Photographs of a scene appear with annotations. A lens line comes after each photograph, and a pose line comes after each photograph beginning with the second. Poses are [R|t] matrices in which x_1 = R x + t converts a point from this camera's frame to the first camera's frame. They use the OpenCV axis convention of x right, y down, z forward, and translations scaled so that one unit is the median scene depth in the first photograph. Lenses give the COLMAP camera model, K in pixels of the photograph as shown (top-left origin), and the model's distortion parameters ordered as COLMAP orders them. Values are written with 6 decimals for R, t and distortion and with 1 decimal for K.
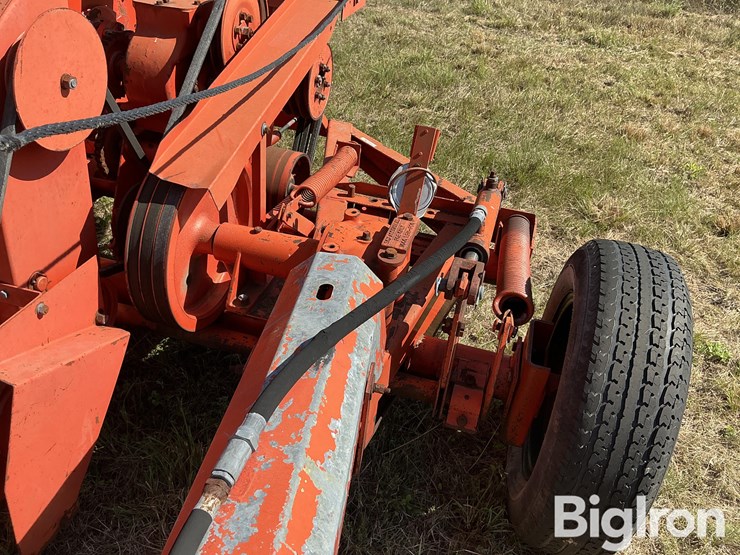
lens RADIAL K [[639.5, 0, 368.8], [0, 639.5, 279.3], [0, 0, 1]] dist [0.031633, -0.087047]
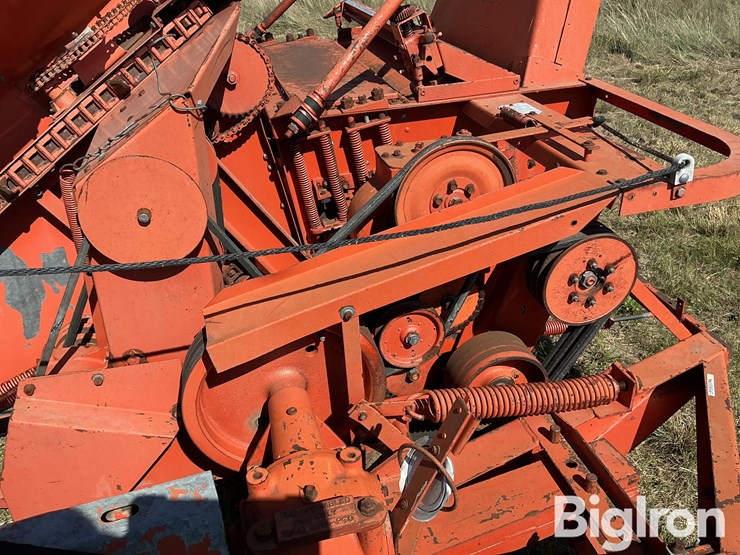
lens RADIAL K [[620.3, 0, 372.6], [0, 620.3, 288.4], [0, 0, 1]] dist [0.104942, -0.203361]
pose [[0.485095, 0.350043, -0.801344, 0.489267], [-0.421383, 0.896544, 0.136544, -0.375373], [0.766237, 0.271436, 0.582412, 0.499982]]
